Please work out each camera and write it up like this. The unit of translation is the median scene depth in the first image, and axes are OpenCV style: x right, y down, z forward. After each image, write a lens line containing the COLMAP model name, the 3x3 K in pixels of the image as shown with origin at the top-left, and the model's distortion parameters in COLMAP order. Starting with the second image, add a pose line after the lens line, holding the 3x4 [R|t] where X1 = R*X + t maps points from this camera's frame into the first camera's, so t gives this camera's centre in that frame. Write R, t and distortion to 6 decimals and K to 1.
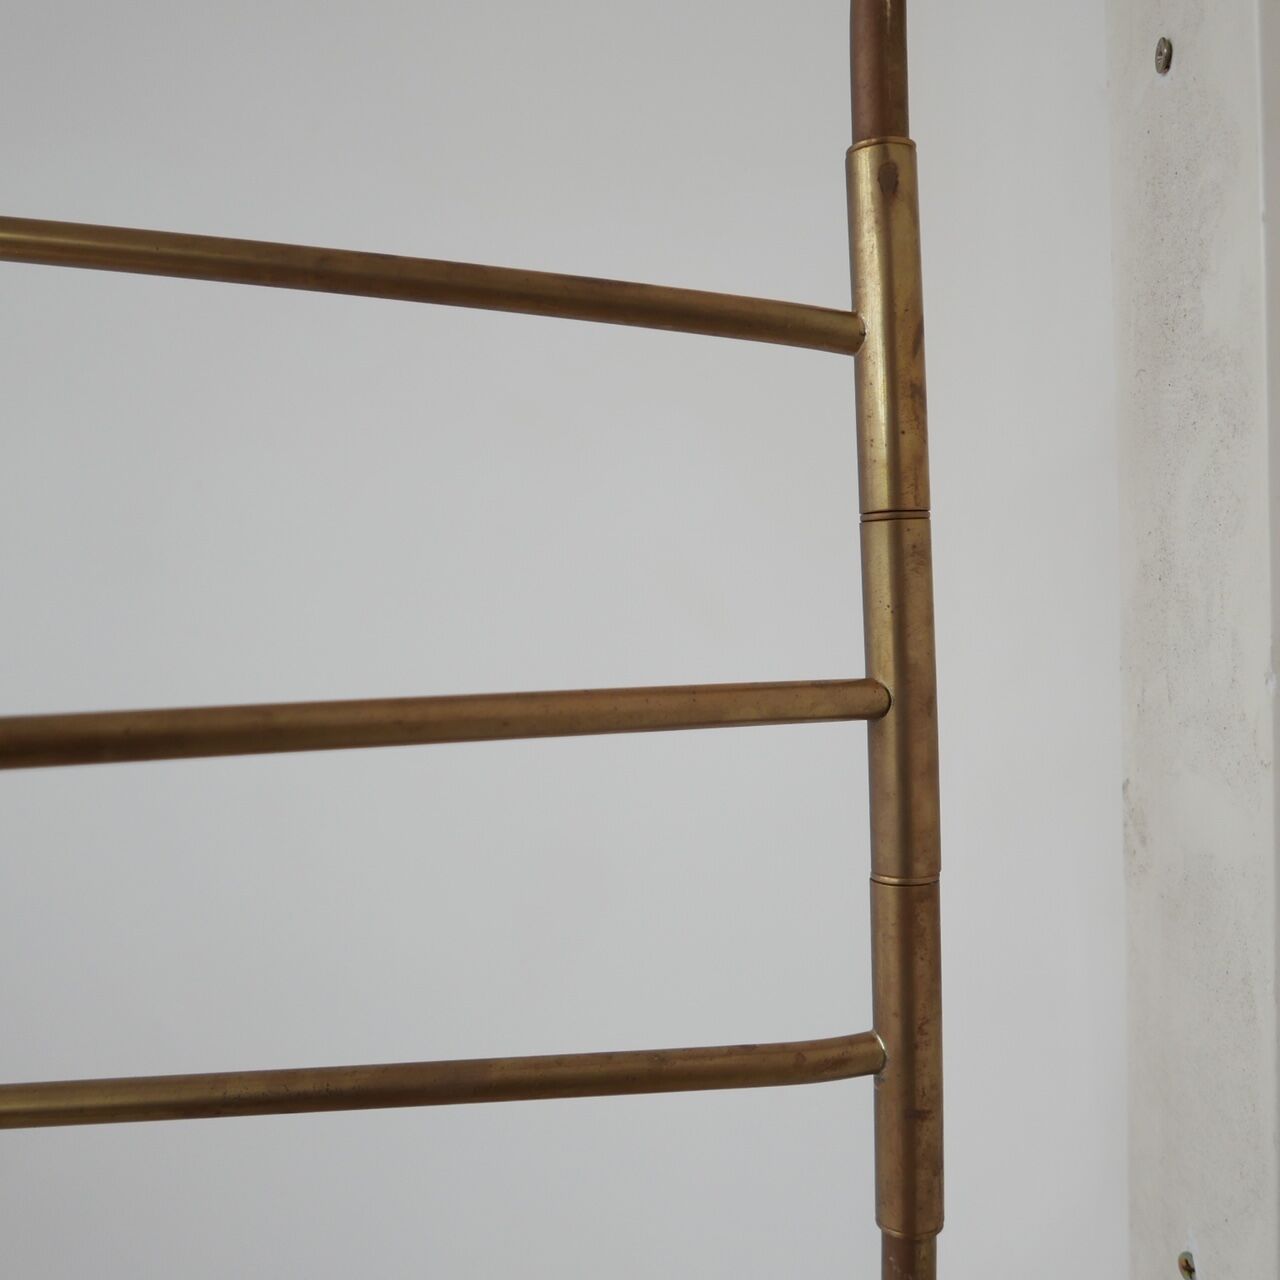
lens RADIAL K [[1252.5, 0, 640.0], [0, 1252.5, 640.0], [0, 0, 1]] dist [-0.082901, 0.091791]
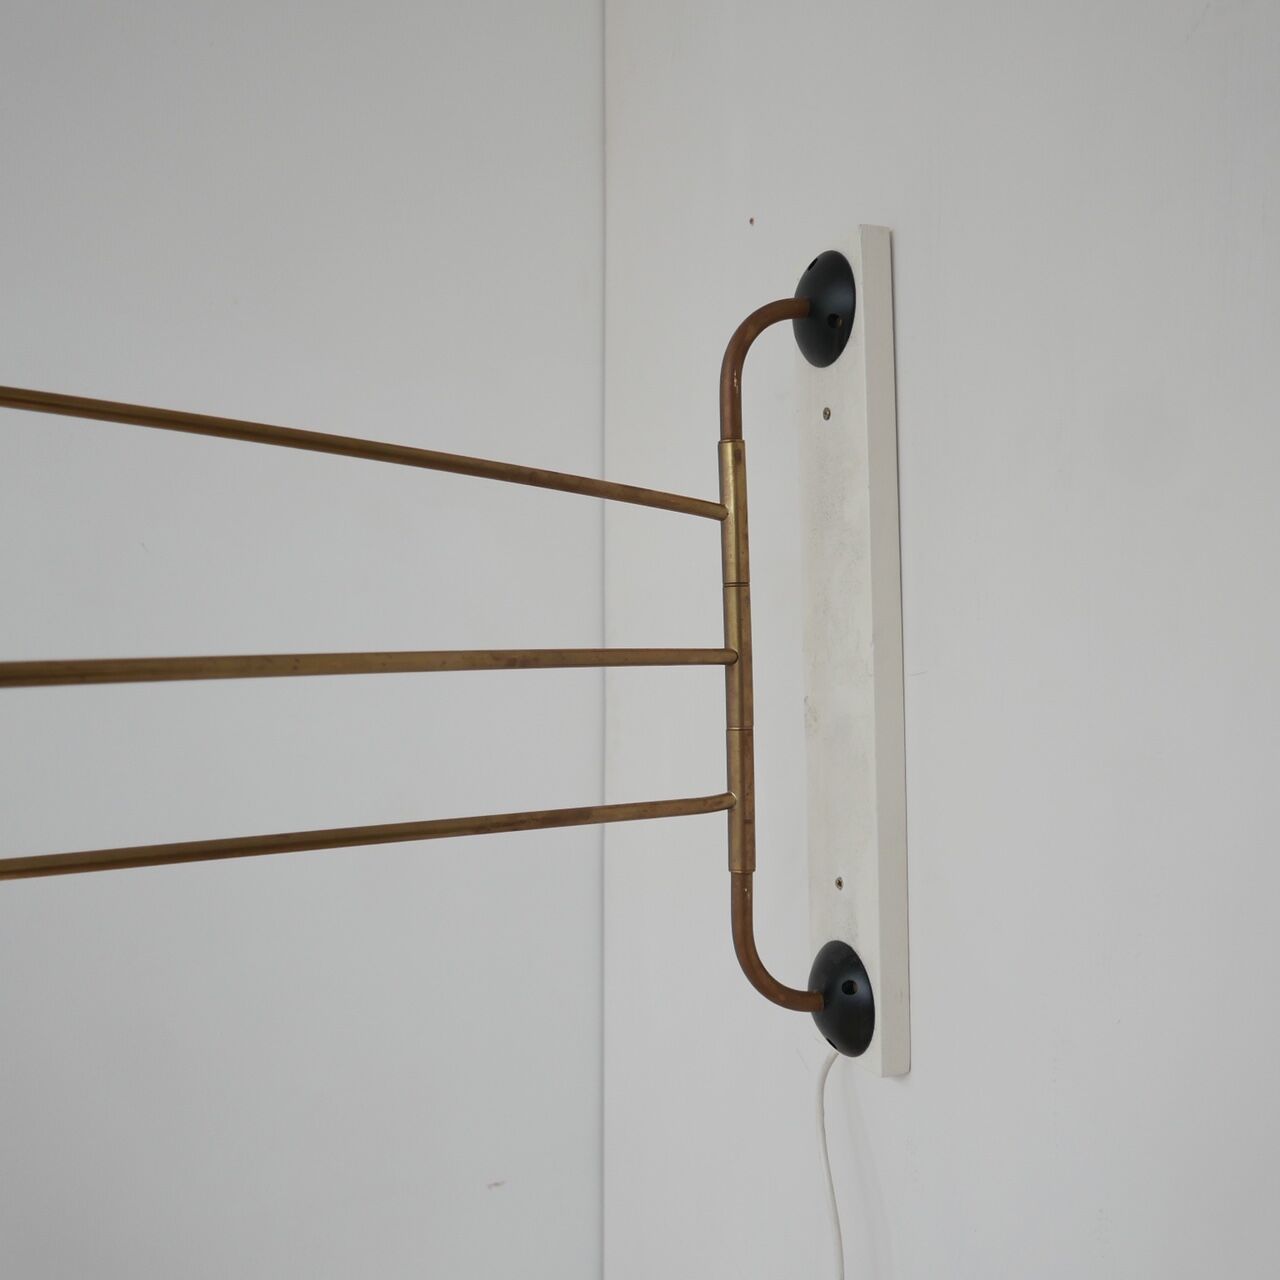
lens RADIAL K [[1252.5, 0, 640.0], [0, 1252.5, 640.0], [0, 0, 1]] dist [-0.082901, 0.091791]
pose [[0.922468, 0.013798, 0.385828, -0.972302], [0.006134, 0.998711, -0.050380, 0.142332], [-0.386026, 0.048841, 0.921194, -1.289885]]
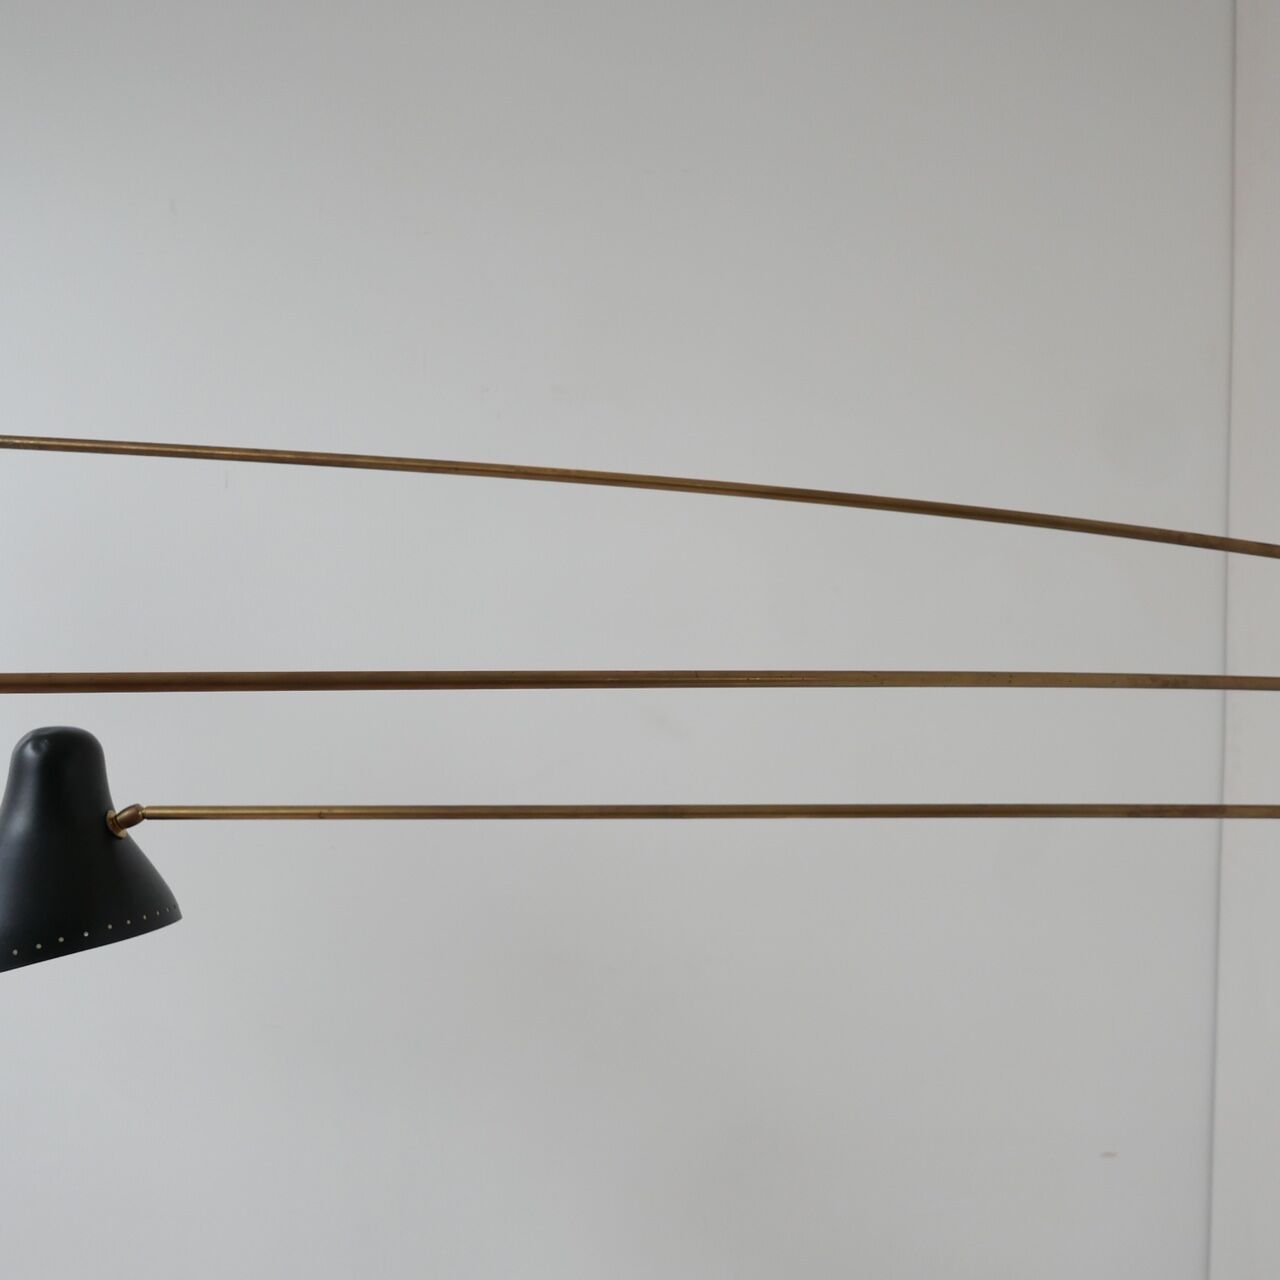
lens RADIAL K [[1016.1, 0, 639.9], [0, 1016.1, 604.1], [0, 0, 1]] dist [0.000074, 0.001582]
pose [[0.996910, 0.038644, -0.068392, -1.351392], [-0.045070, 0.994450, -0.095063, 0.161408], [0.064339, 0.097851, 0.993119, -1.530495]]
